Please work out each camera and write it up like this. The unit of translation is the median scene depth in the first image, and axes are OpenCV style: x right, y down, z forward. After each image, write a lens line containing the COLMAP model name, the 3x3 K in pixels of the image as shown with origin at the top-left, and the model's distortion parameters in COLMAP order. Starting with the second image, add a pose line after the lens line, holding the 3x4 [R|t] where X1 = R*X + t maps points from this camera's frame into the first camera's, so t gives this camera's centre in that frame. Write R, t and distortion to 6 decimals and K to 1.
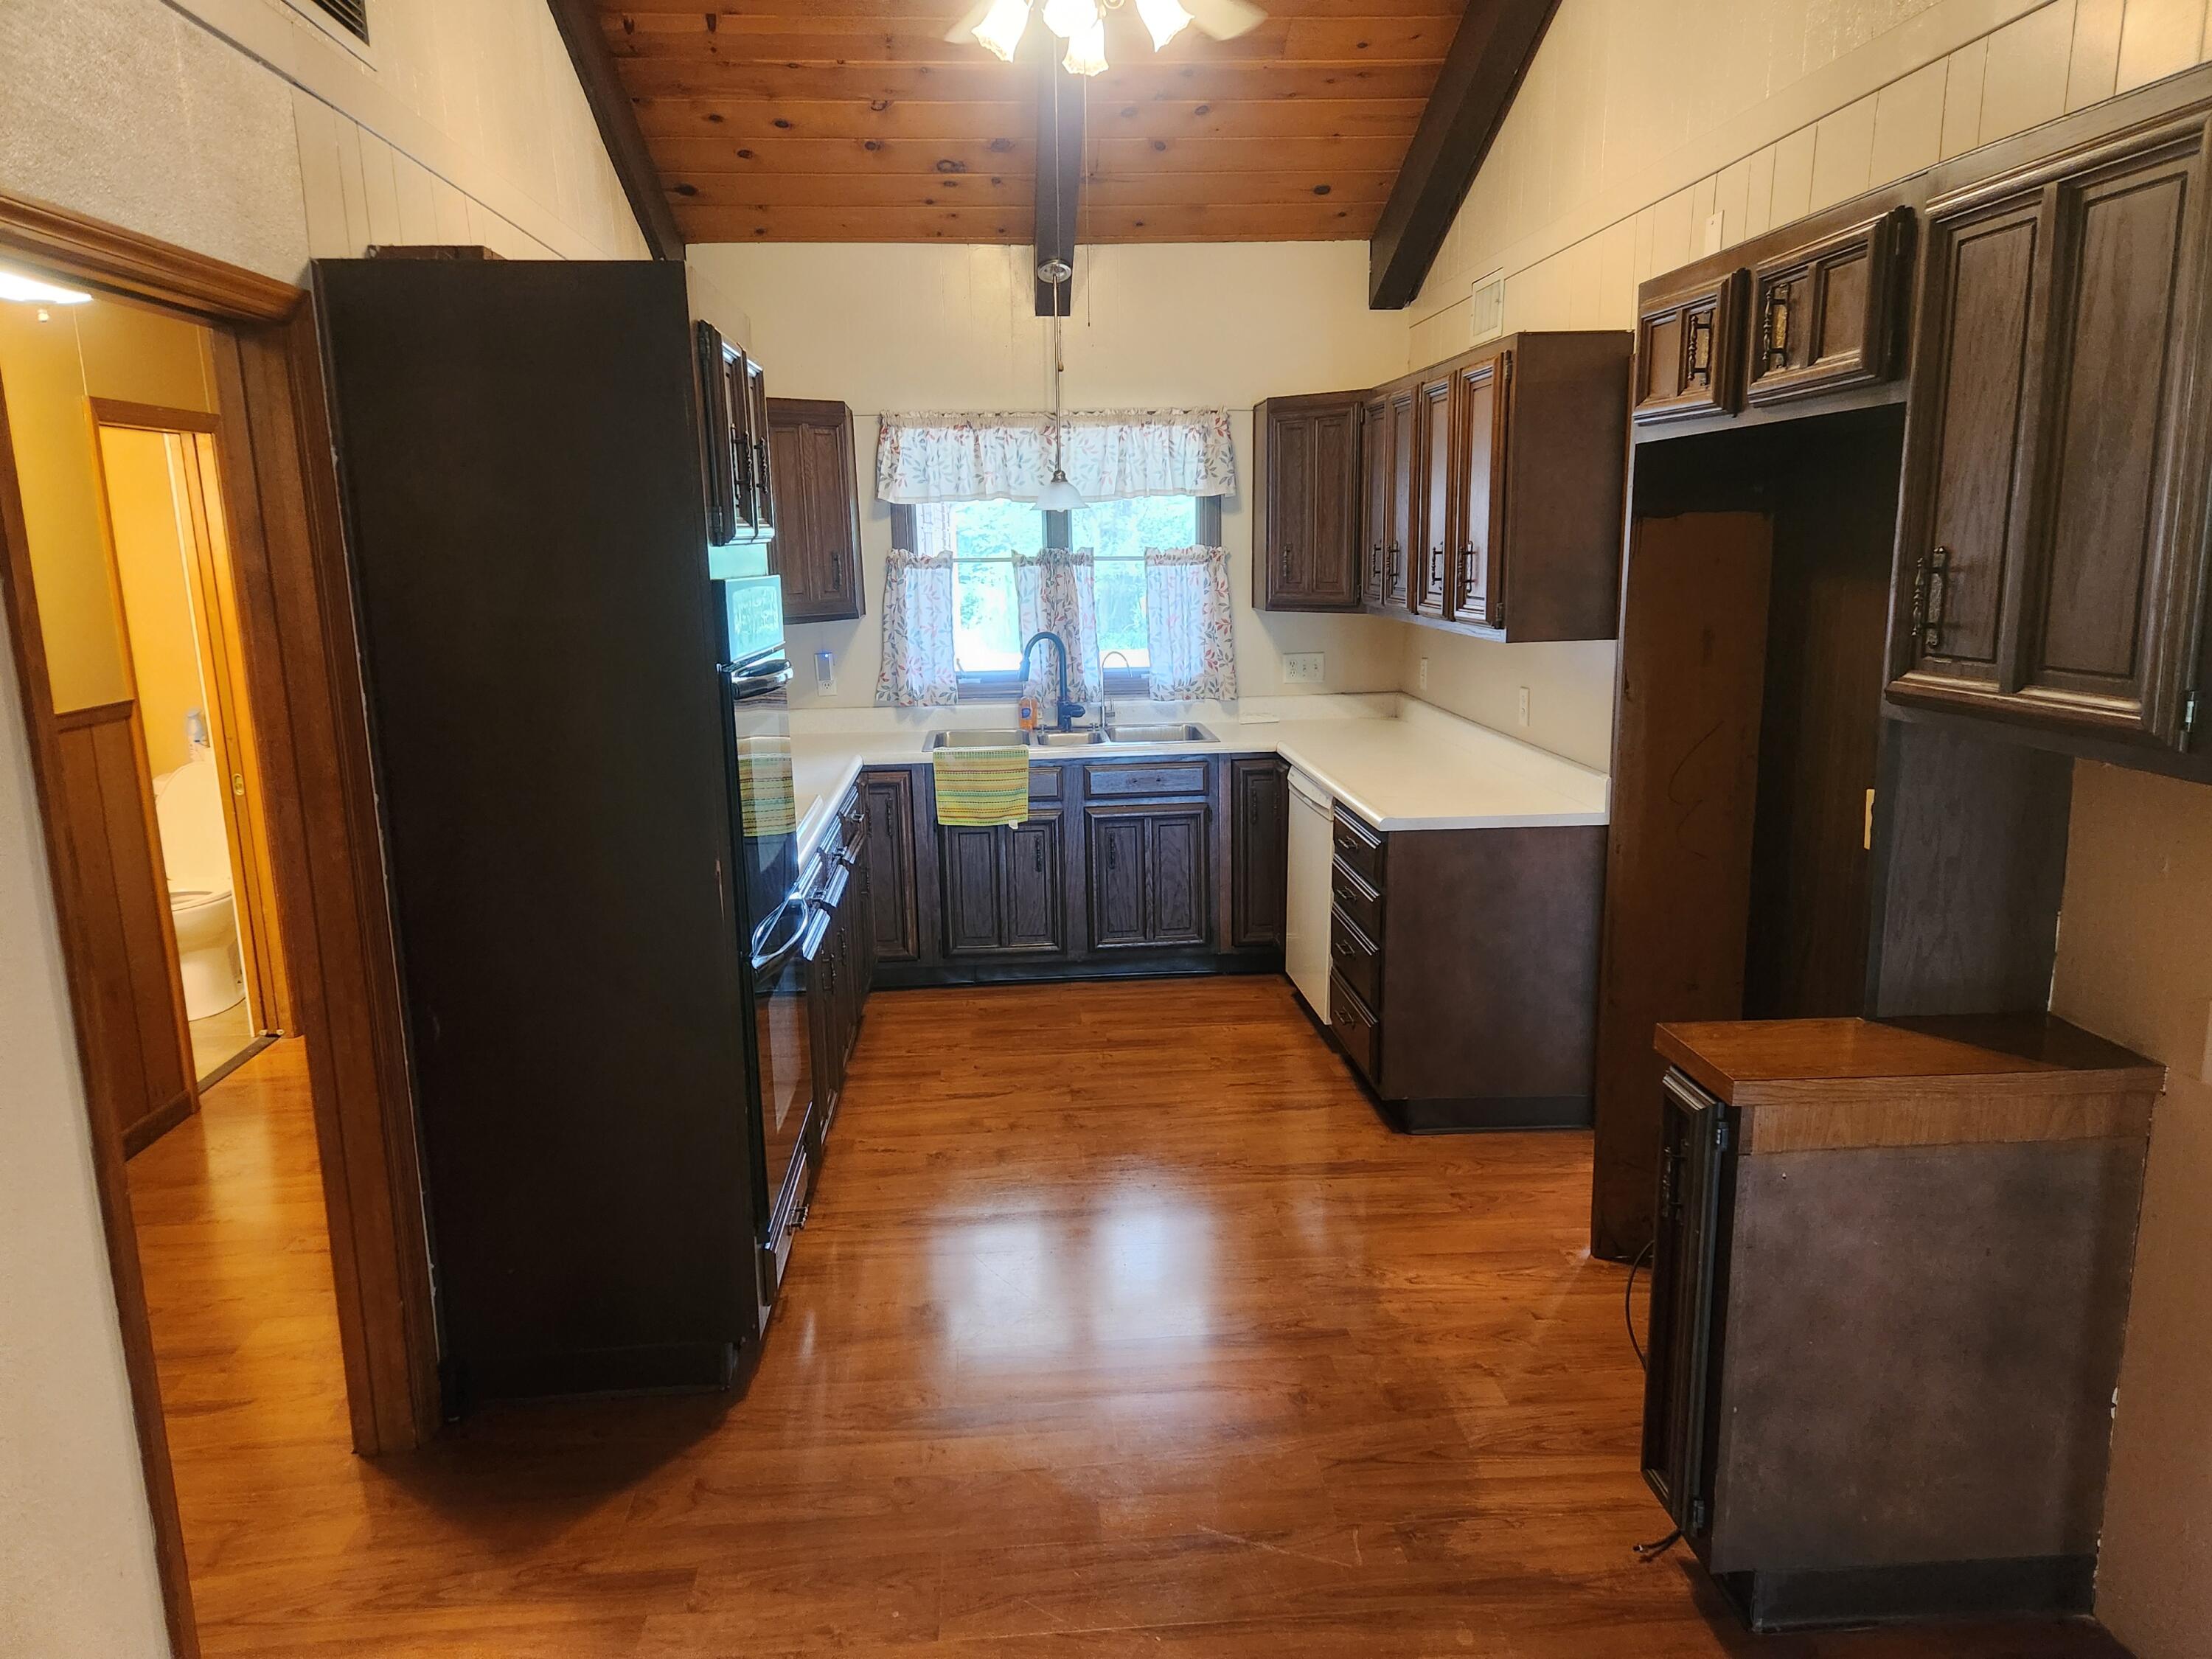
lens RADIAL K [[1475.8, 0, 1106.9], [0, 1475.8, 836.9], [0, 0, 1]] dist [0.070626, -0.059358]
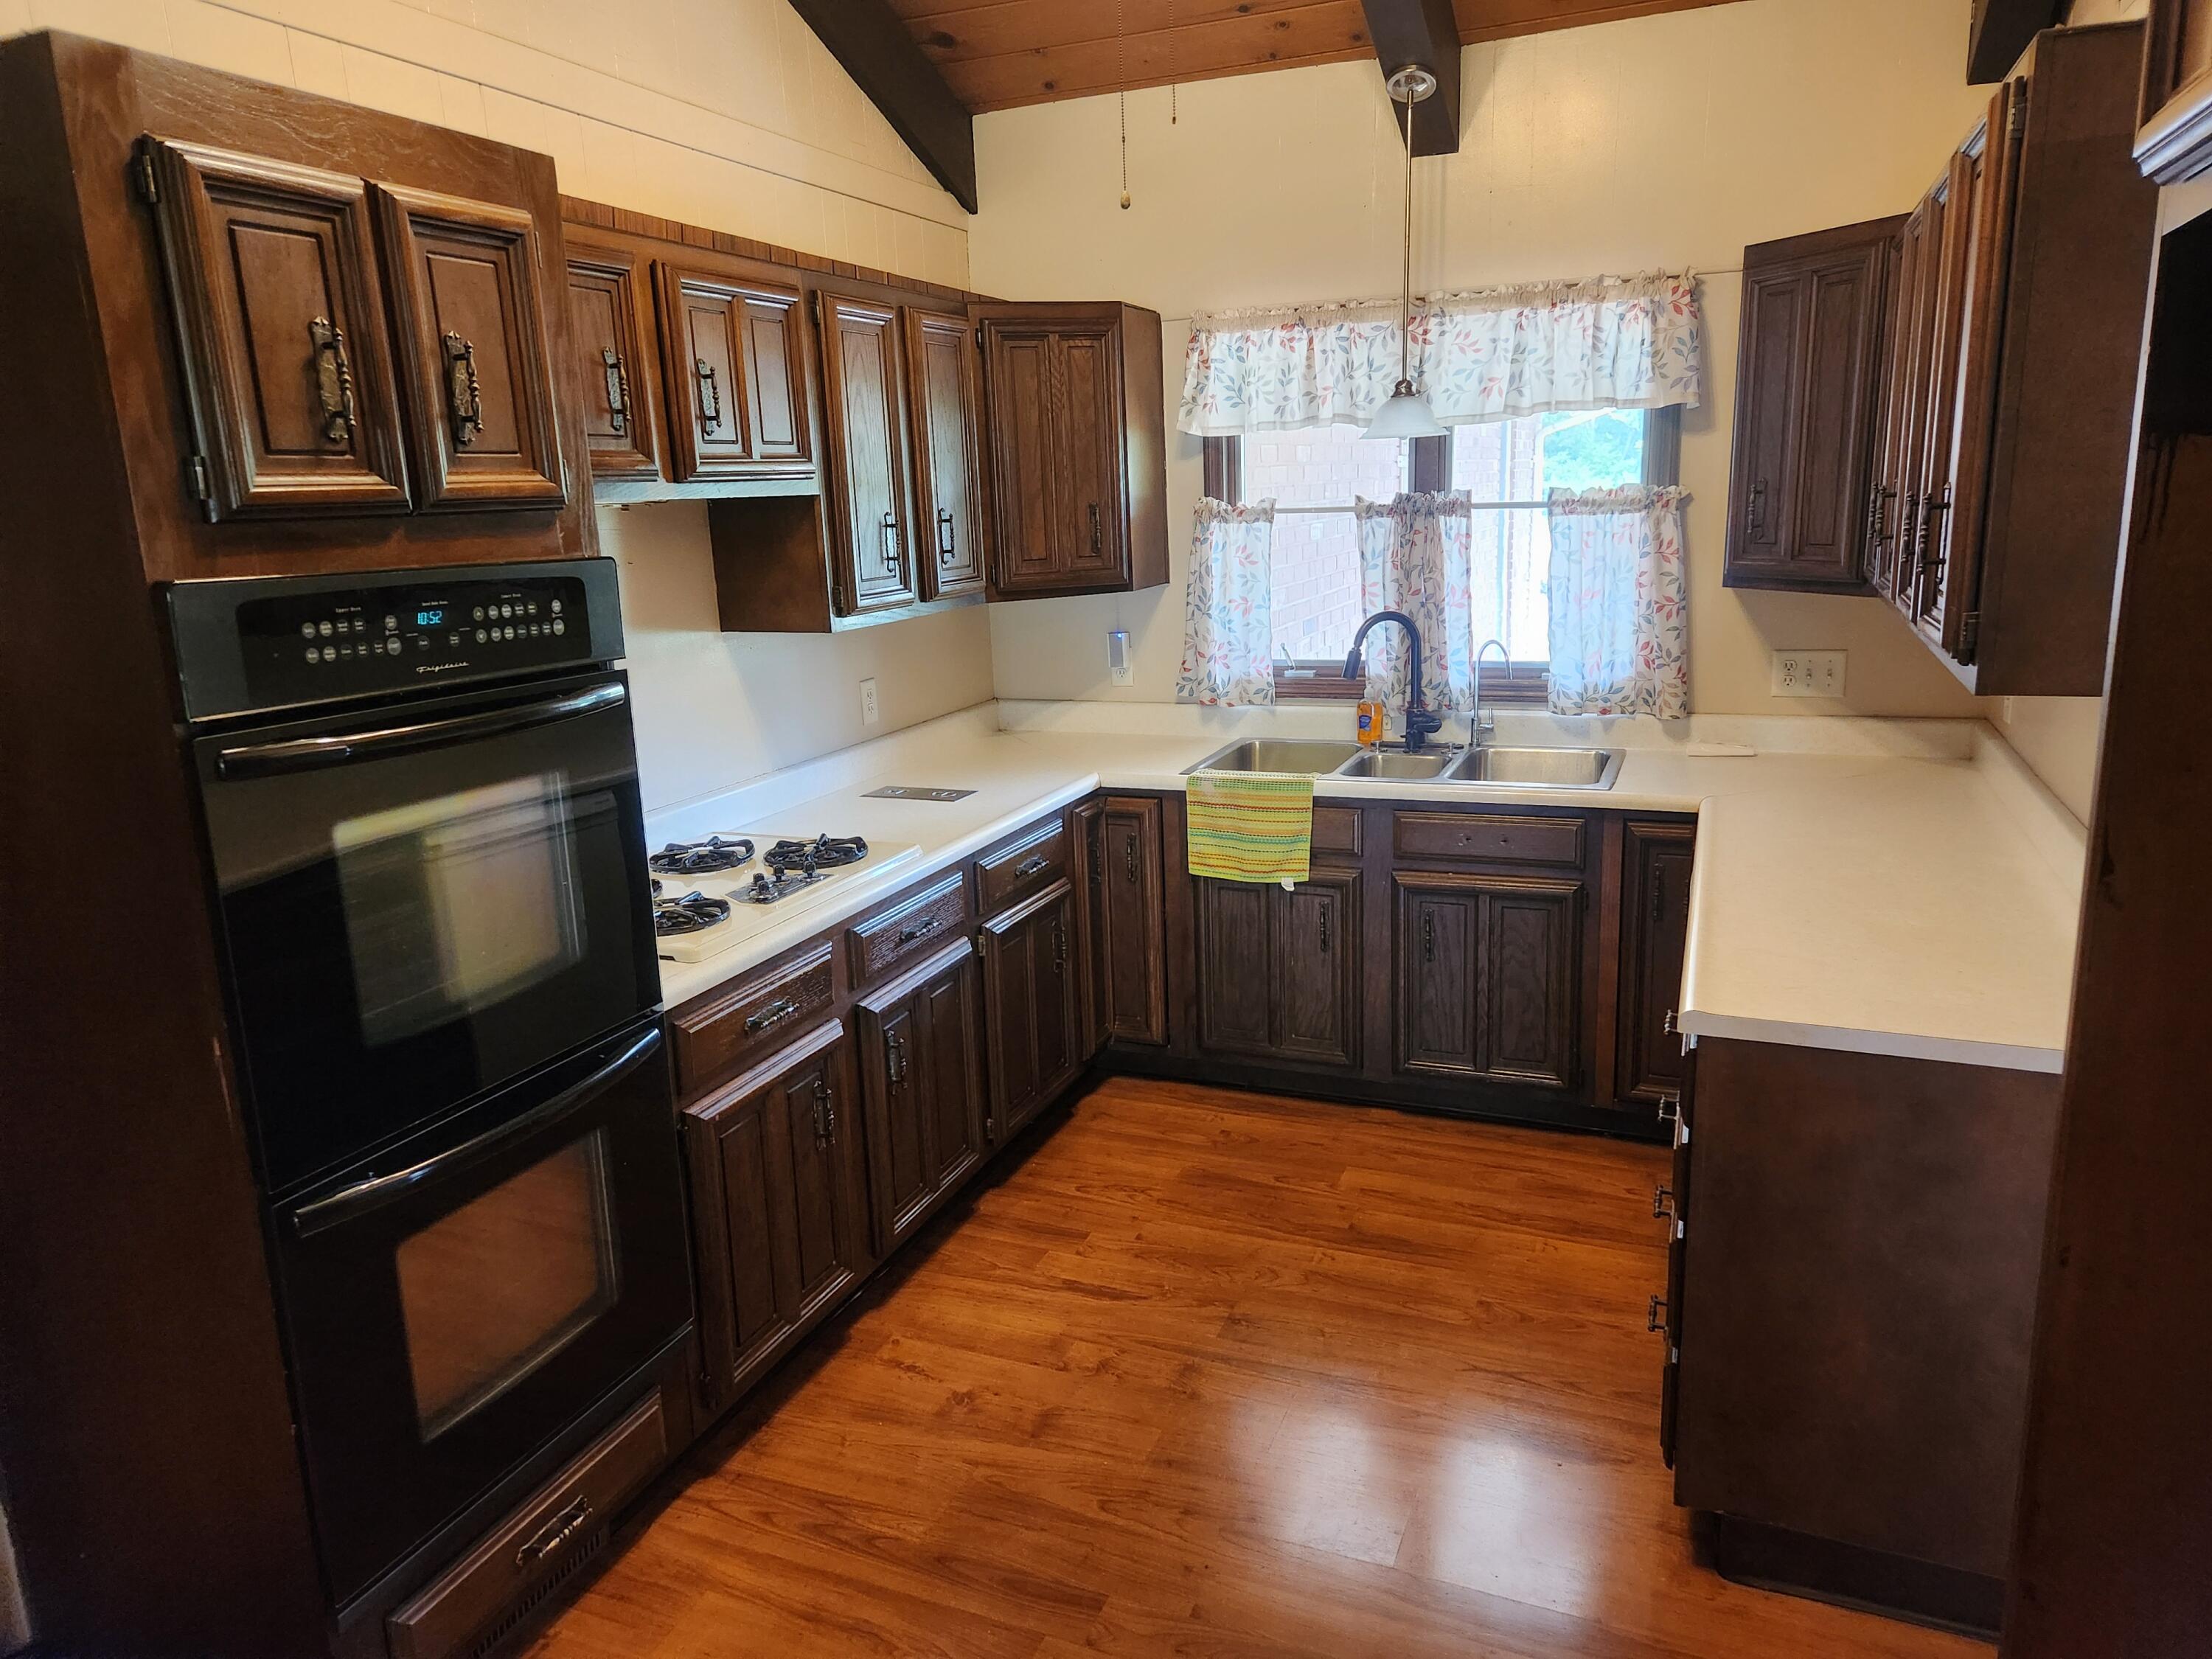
lens RADIAL K [[1475.8, 0, 1108.1], [0, 1475.8, 823.5], [0, 0, 1]] dist [0.070626, -0.059358]
pose [[0.891708, 0.088675, -0.443840, 0.174452], [-0.072544, 0.995944, 0.053232, -0.069589], [0.446760, -0.015269, 0.894523, 0.320961]]
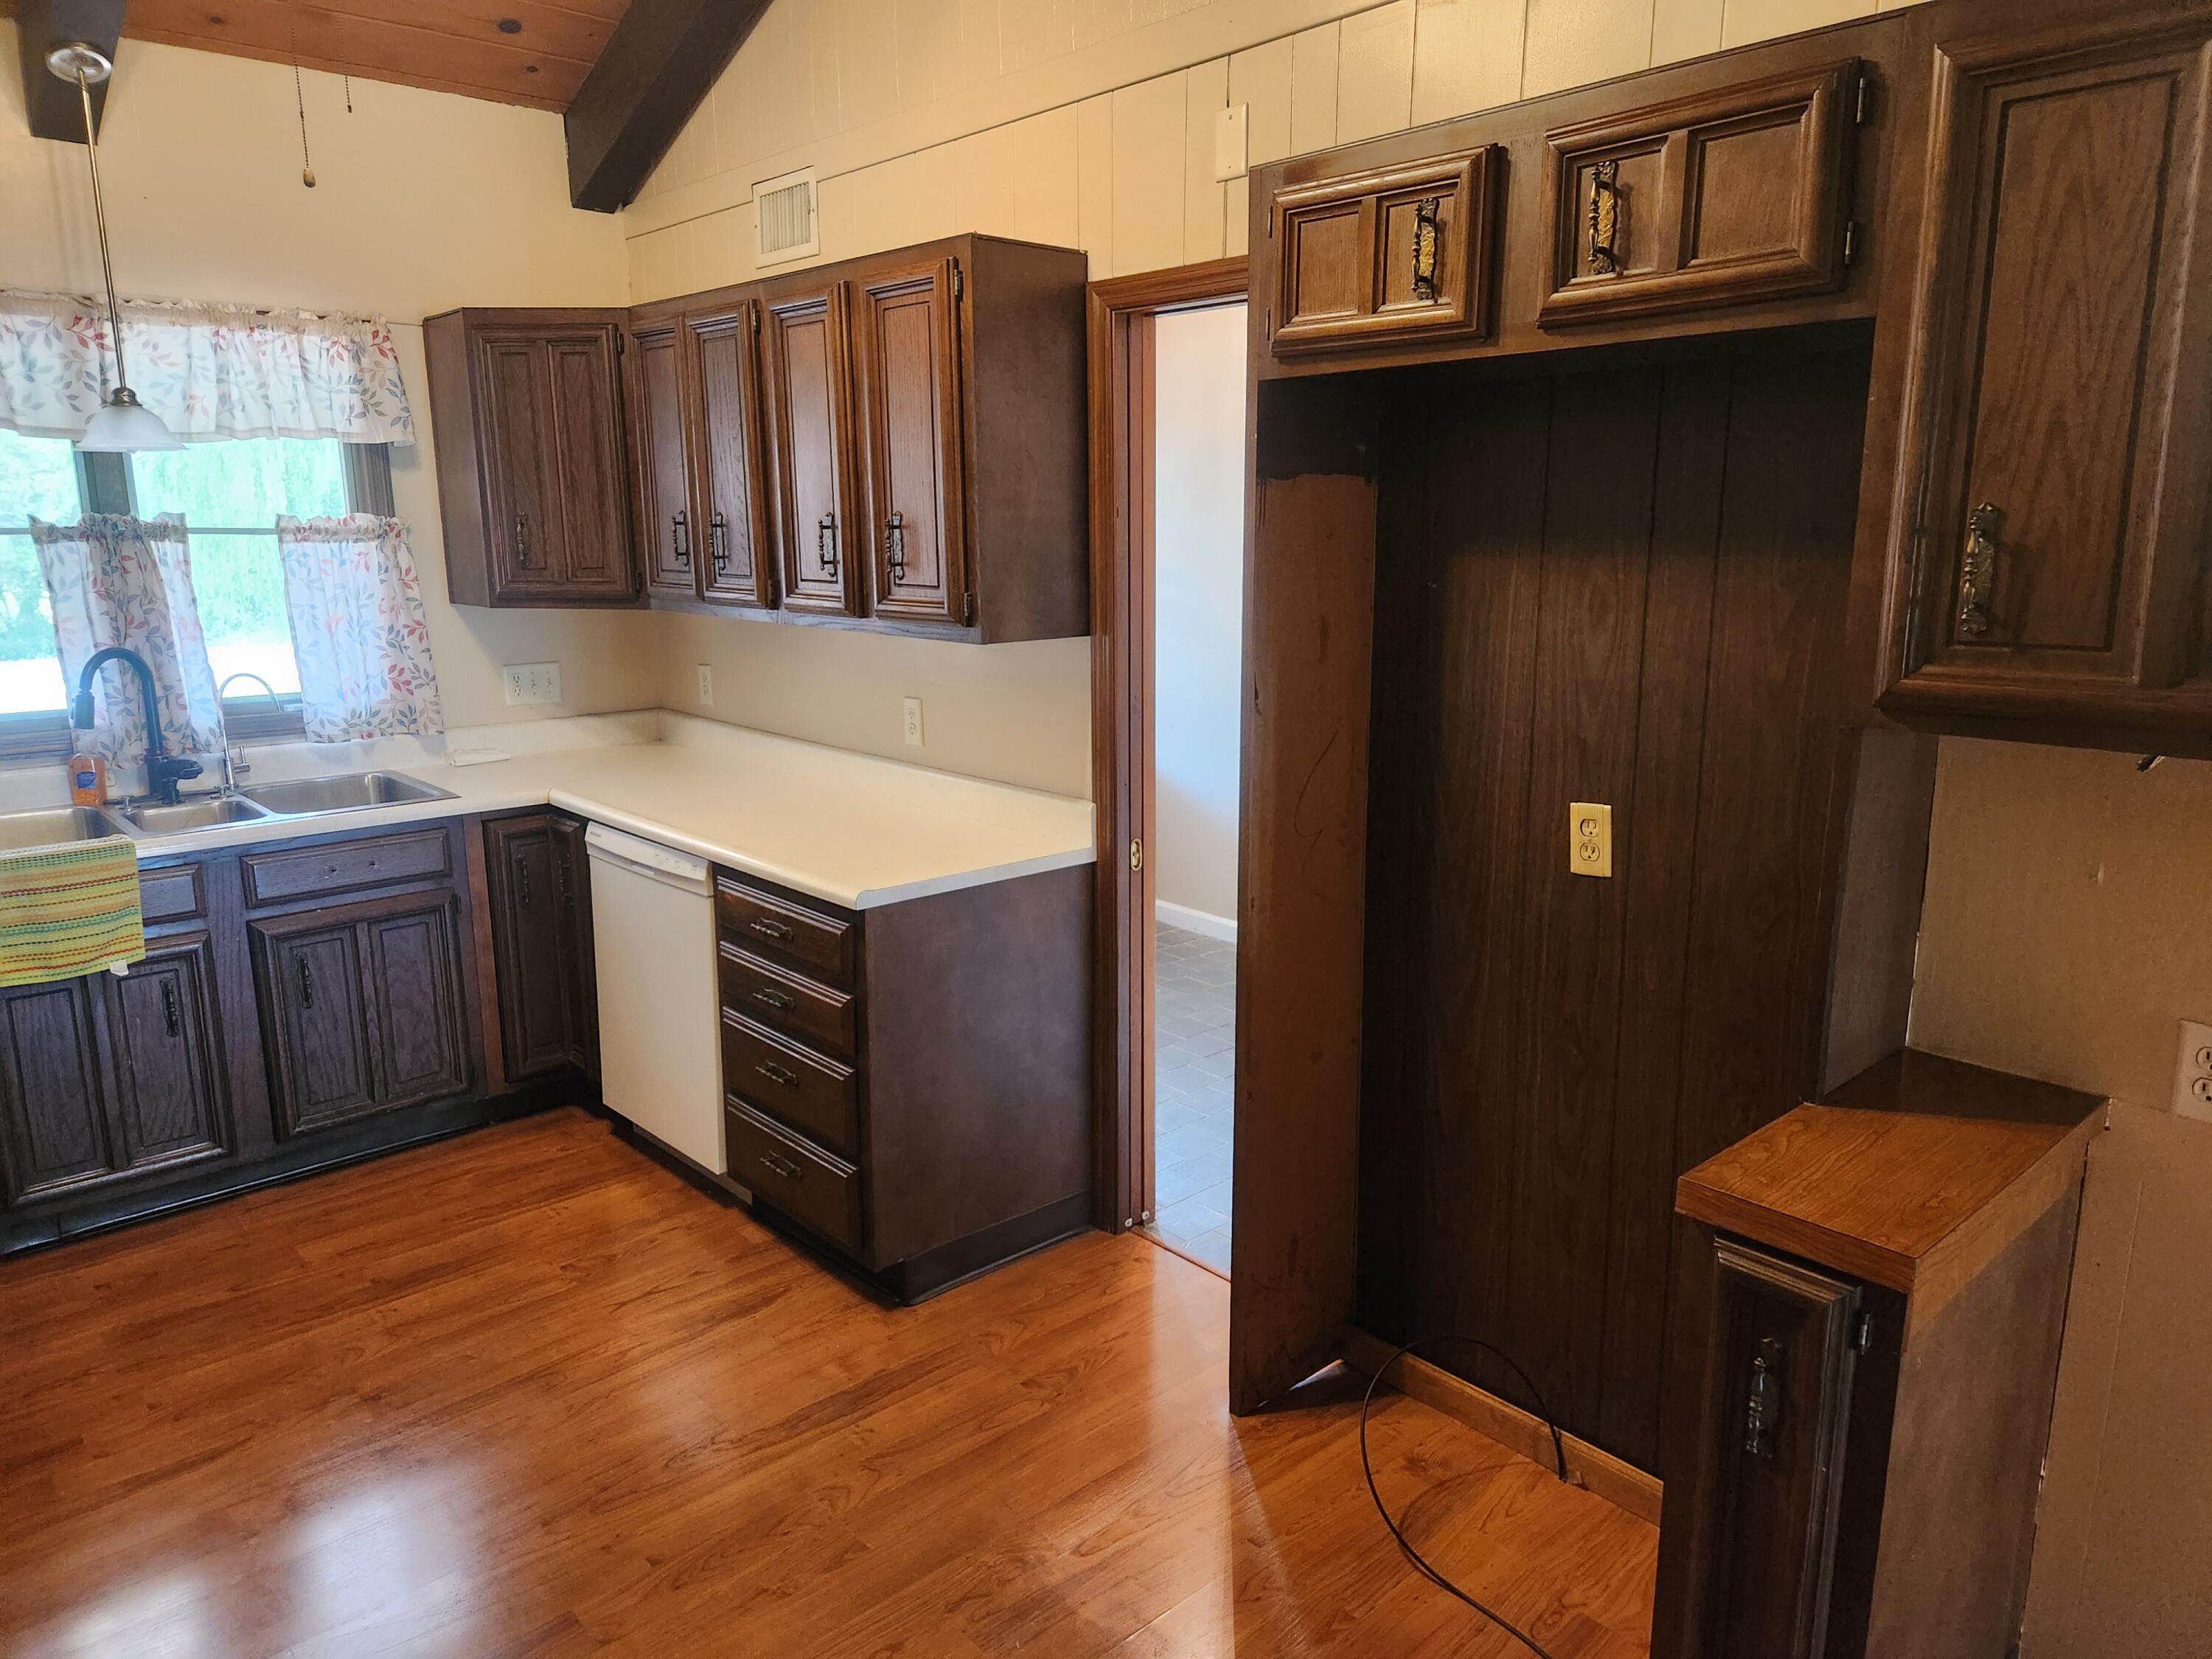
lens RADIAL K [[1475.8, 0, 1112.7], [0, 1475.8, 817.3], [0, 0, 1]] dist [0.070626, -0.059358]
pose [[0.785656, -0.109443, 0.608906, -0.112326], [0.113848, 0.992996, 0.031582, -0.042960], [-0.608098, 0.044511, 0.792613, 0.264140]]
